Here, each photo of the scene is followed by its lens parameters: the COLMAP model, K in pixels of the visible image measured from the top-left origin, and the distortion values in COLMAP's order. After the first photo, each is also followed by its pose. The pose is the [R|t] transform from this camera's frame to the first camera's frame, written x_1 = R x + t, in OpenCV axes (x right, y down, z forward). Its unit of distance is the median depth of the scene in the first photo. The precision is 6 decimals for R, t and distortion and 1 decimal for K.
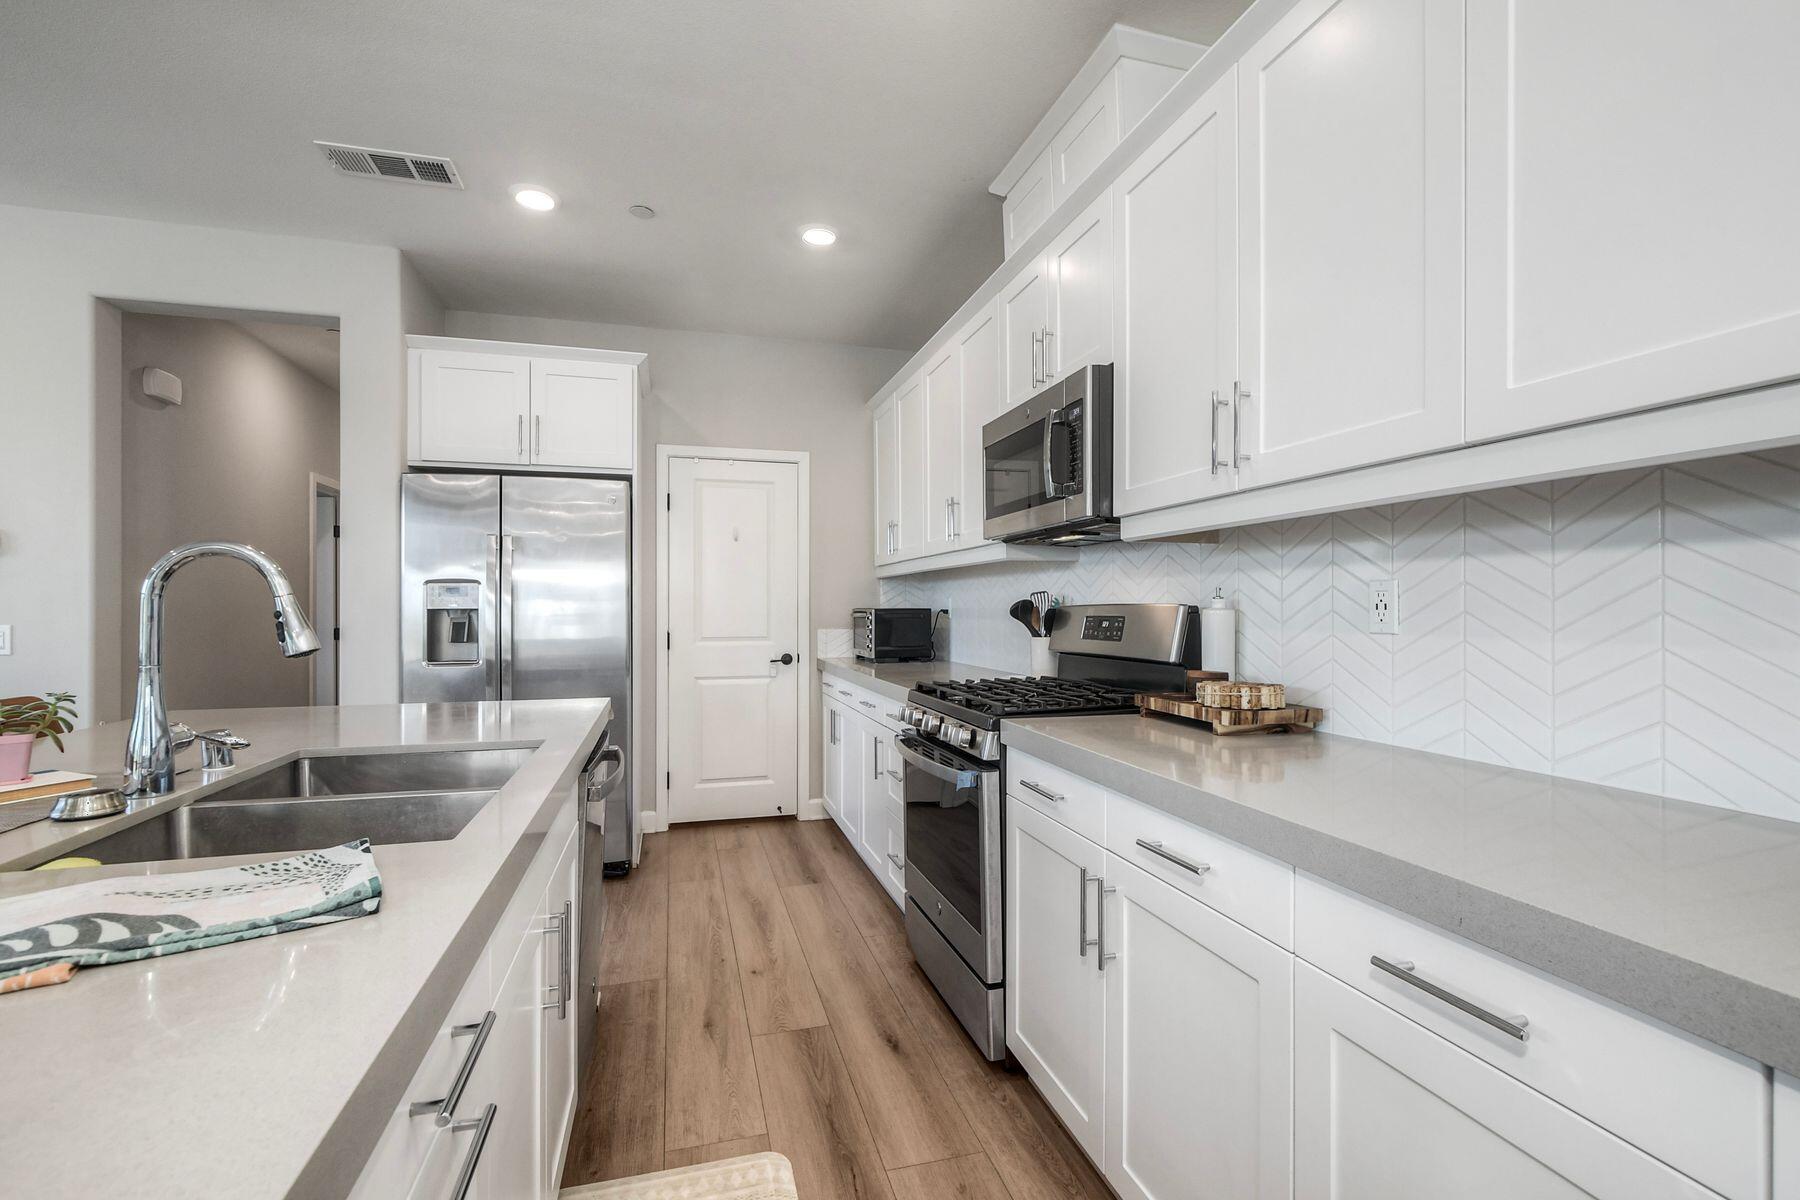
lens RADIAL K [[801.8, 0, 899.8], [0, 801.8, 603.0], [0, 0, 1]] dist [-0.009332, 0.007044]
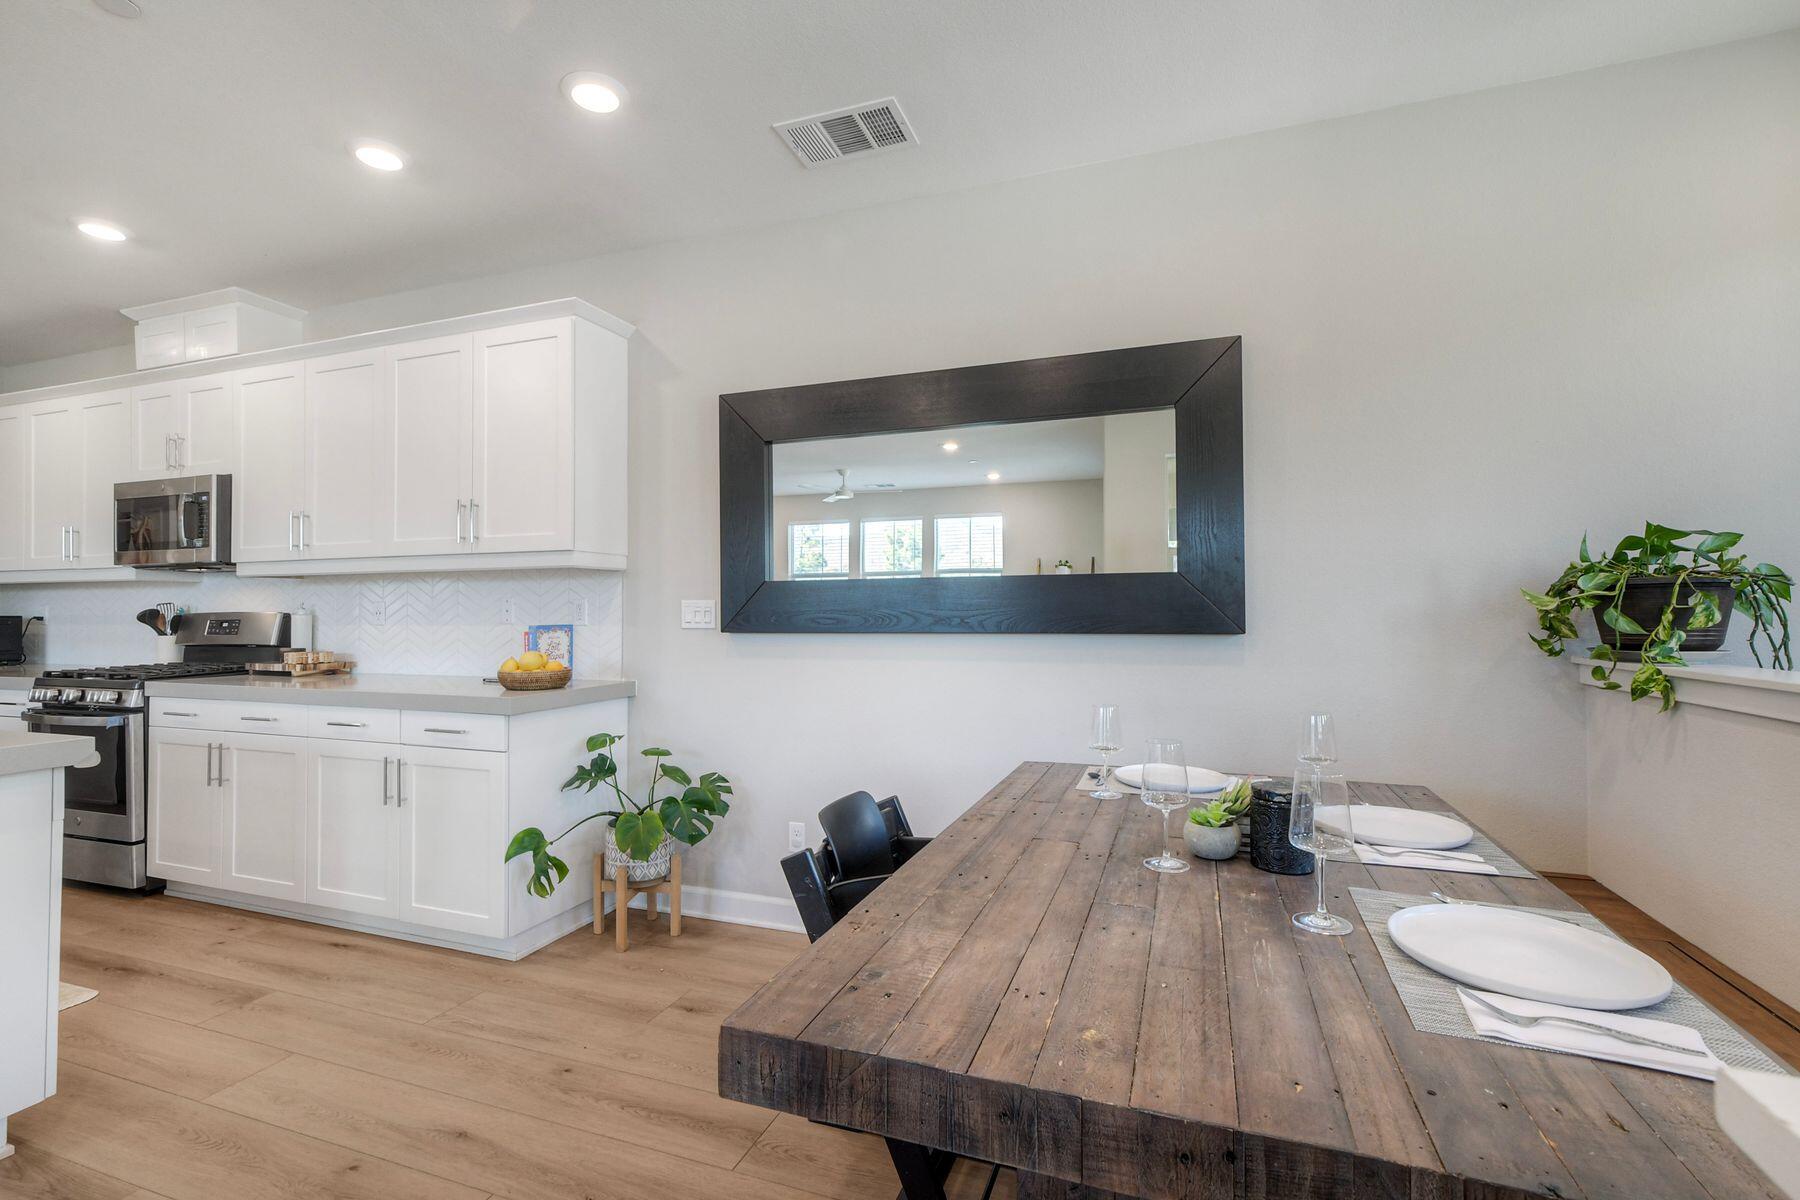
lens RADIAL K [[802.0, 0, 900.0], [0, 802.0, 600.0], [0, 0, 1]] dist [-0.000855, -0.000291]
pose [[0.583219, 0.009285, 0.812262, -0.269169], [-0.000775, 0.999941, -0.010874, -0.006813], [-0.812315, 0.005713, 0.583191, -1.073768]]
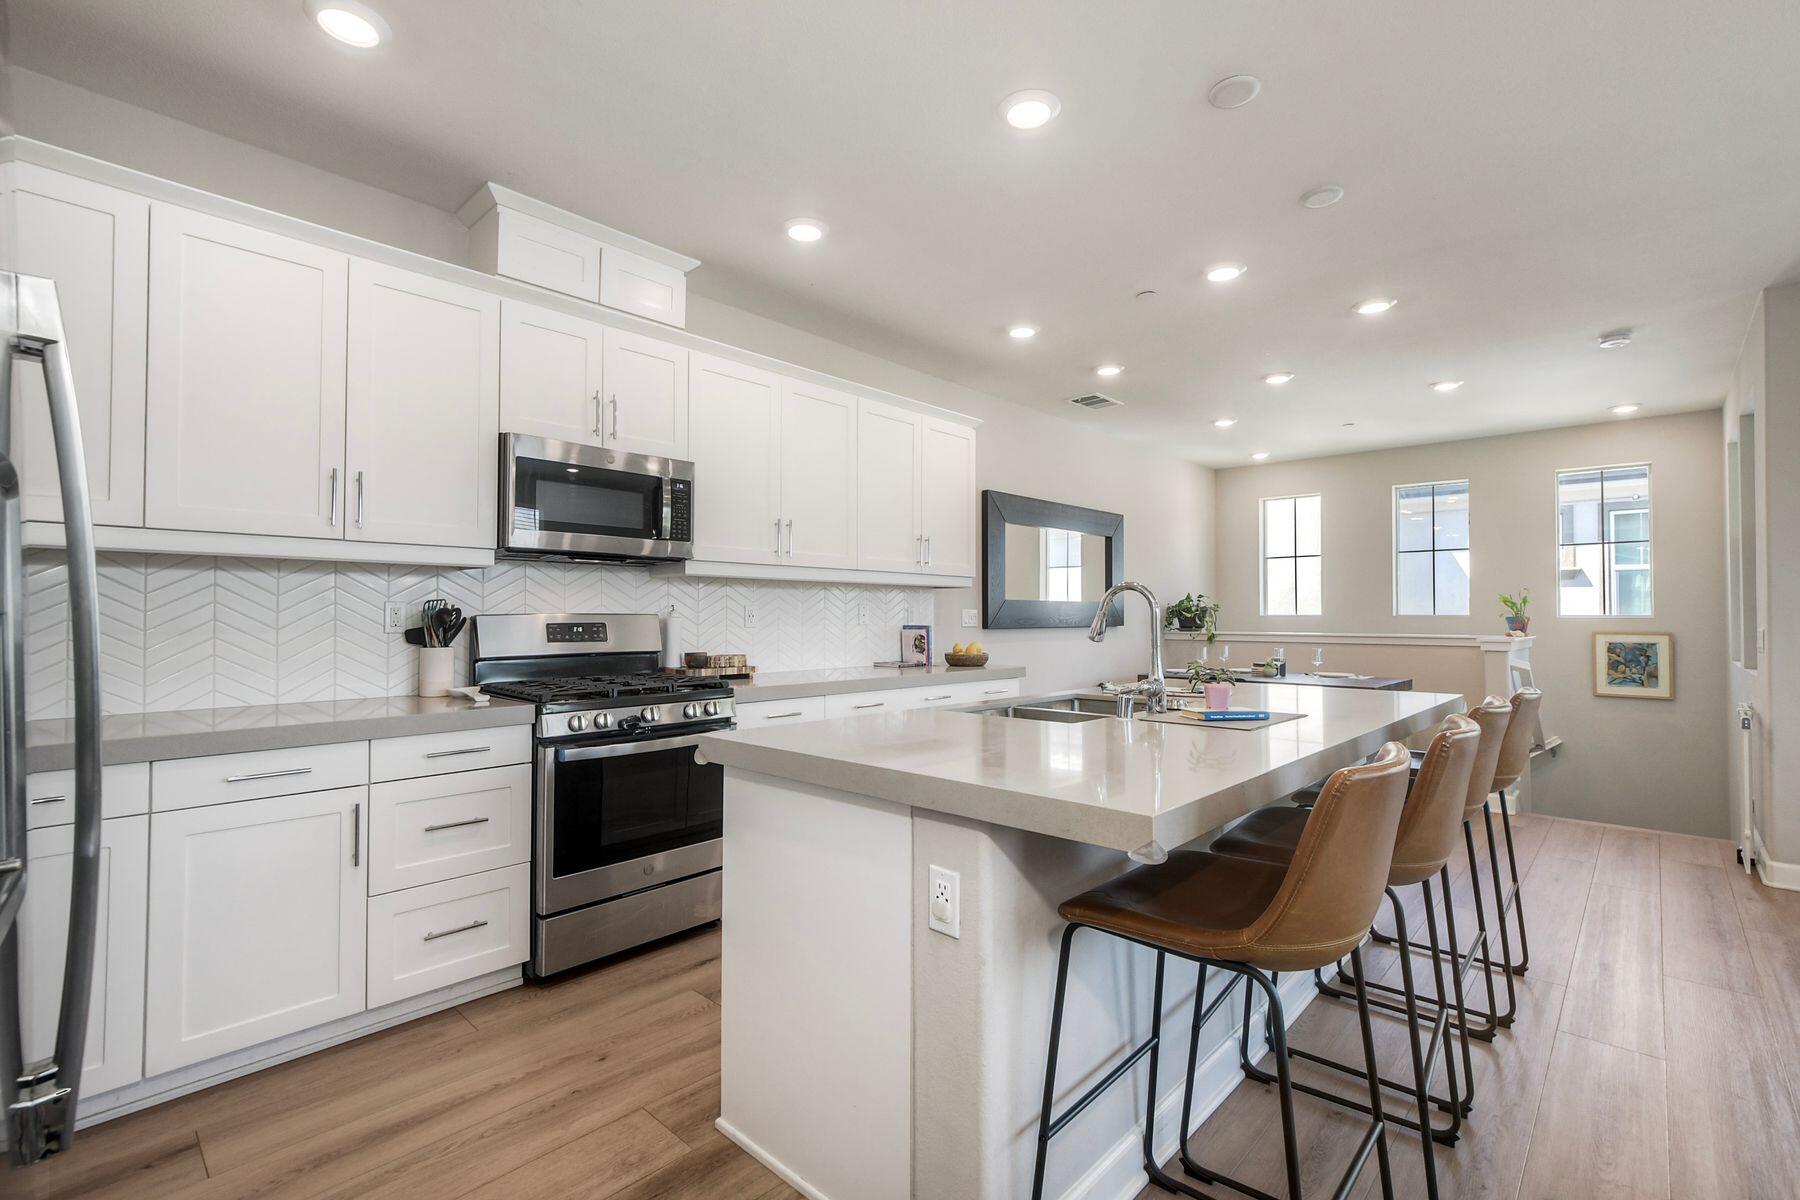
lens RADIAL K [[806.6, 0, 905.2], [0, 806.6, 599.9], [0, 0, 1]] dist [0.002381, 0.000673]
pose [[-0.519404, 0.018301, 0.854333, -1.175266], [-0.005379, 0.999681, -0.024685, 0.008700], [-0.854512, -0.017417, -0.519140, 1.297740]]
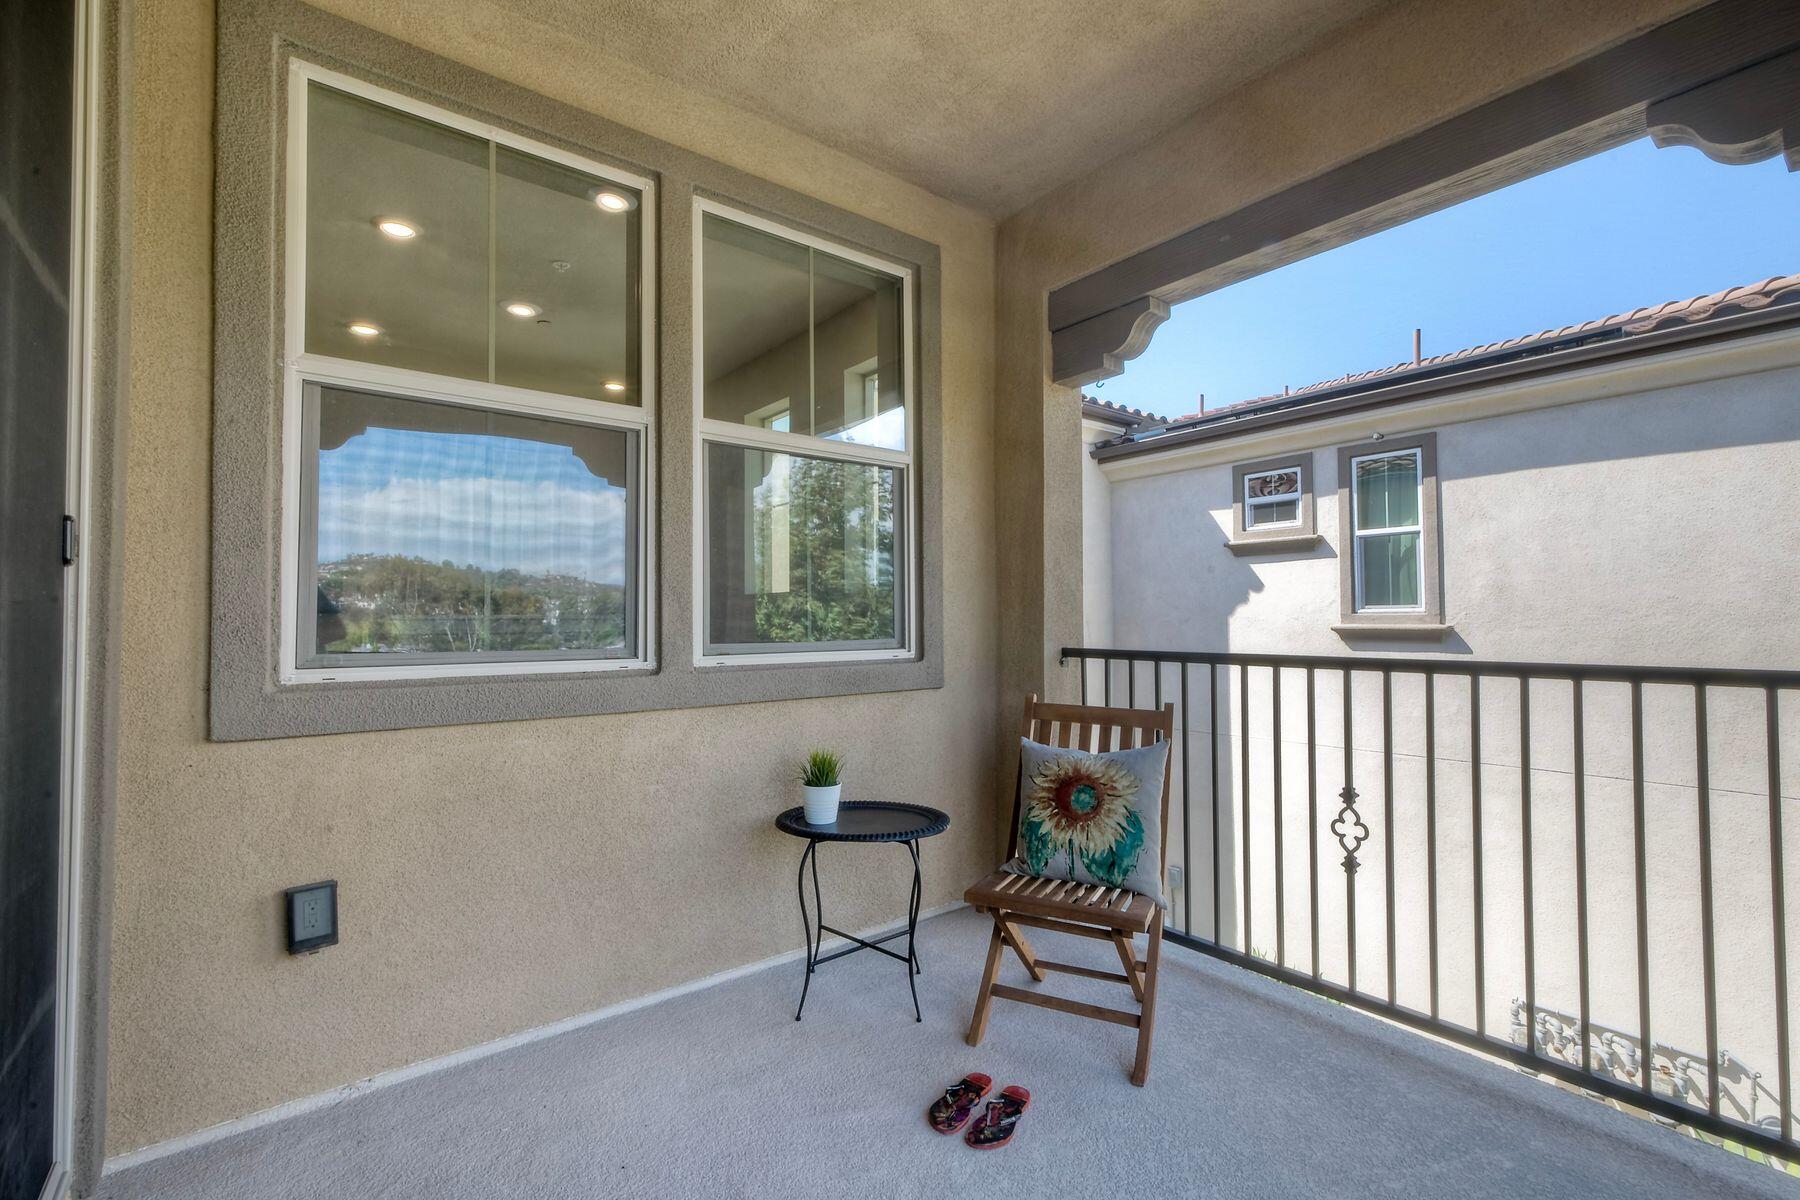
lens RADIAL K [[806.6, 0, 905.2], [0, 806.6, 599.9], [0, 0, 1]] dist [0.002381, 0.000673]
pose [[-0.383227, 0.031107, 0.923130, -1.706048], [0.001448, 0.999452, -0.033078, 0.075363], [-0.923653, -0.011340, -0.383062, -1.413091]]
